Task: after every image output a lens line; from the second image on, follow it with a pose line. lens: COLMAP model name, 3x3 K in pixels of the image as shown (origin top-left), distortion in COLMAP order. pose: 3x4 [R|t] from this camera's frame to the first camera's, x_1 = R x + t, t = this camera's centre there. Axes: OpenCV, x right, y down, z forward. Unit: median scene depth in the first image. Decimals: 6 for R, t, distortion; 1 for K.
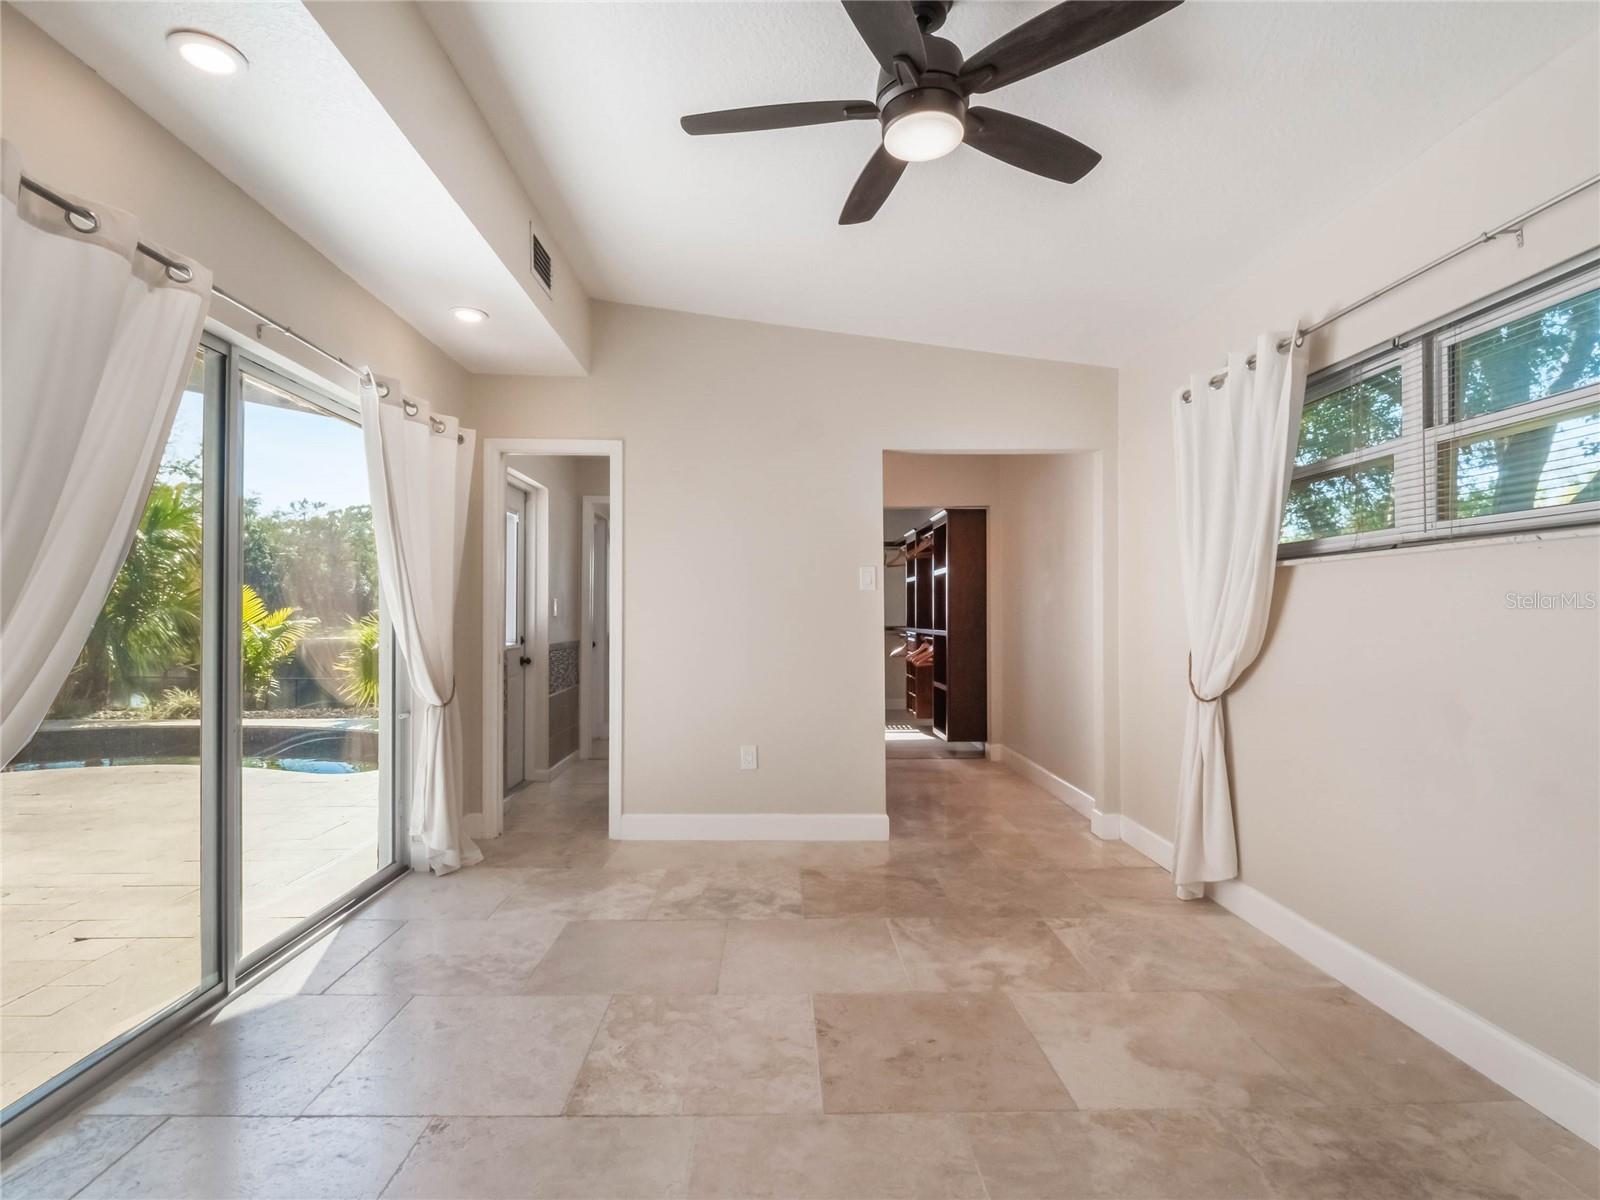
lens RADIAL K [[786.5, 0, 800.0], [0, 786.5, 600.0], [0, 0, 1]] dist [0.002319, -0.011921]
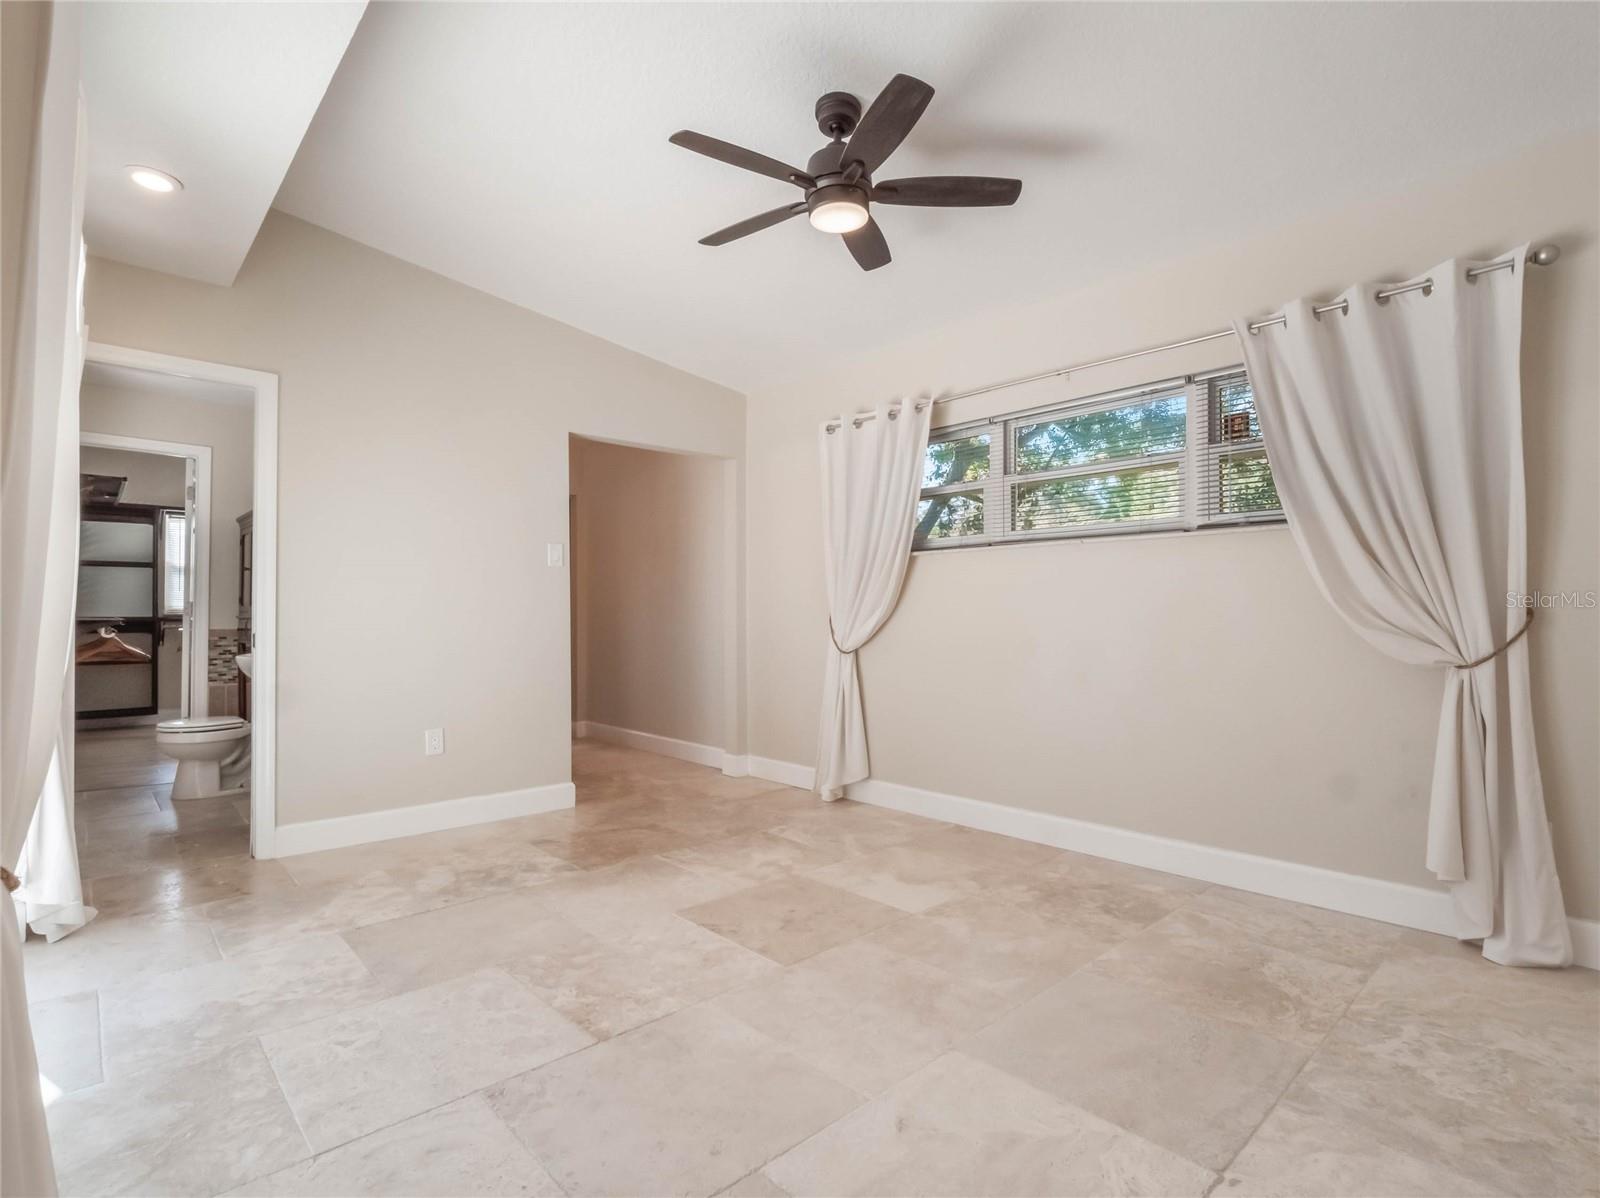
lens RADIAL K [[786.5, 0, 800.0], [0, 786.5, 599.0], [0, 0, 1]] dist [0.002319, -0.011921]
pose [[0.748895, 0.008511, 0.662634, -0.519939], [-0.008170, 0.999960, -0.003610, 0.044949], [-0.662639, -0.002710, 0.748934, 0.026843]]
